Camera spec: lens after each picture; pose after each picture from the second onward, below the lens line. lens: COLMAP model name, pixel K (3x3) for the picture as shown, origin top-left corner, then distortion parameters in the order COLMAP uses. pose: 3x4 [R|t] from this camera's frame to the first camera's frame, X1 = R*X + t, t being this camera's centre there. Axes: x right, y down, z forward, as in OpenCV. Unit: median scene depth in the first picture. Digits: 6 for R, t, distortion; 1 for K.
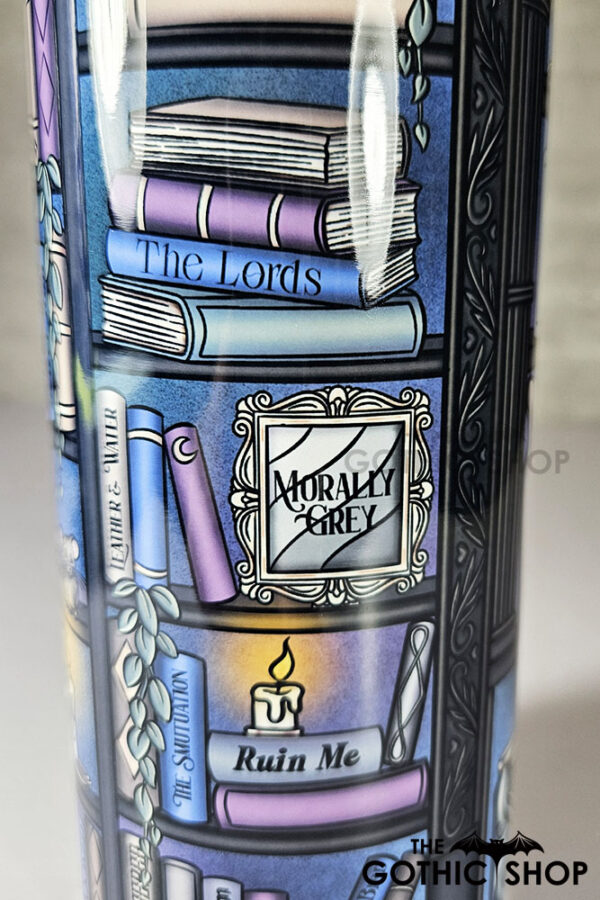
lens RADIAL K [[698.2, 0, 300.0], [0, 698.2, 450.0], [0, 0, 1]] dist [-0.002522, -0.000869]
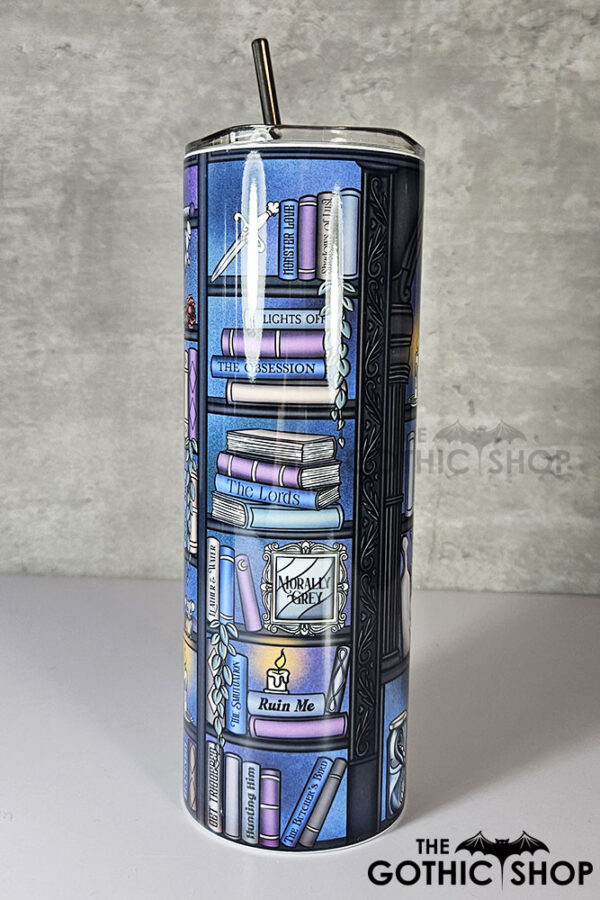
lens RADIAL K [[692.0, 0, 298.1], [0, 692.0, 454.9], [0, 0, 1]] dist [-0.001897, -0.003209]
pose [[0.993270, 0.023667, -0.113379, 0.272113], [-0.036800, 0.992663, -0.115179, -0.104775], [0.109821, 0.118577, 0.986853, -1.313380]]
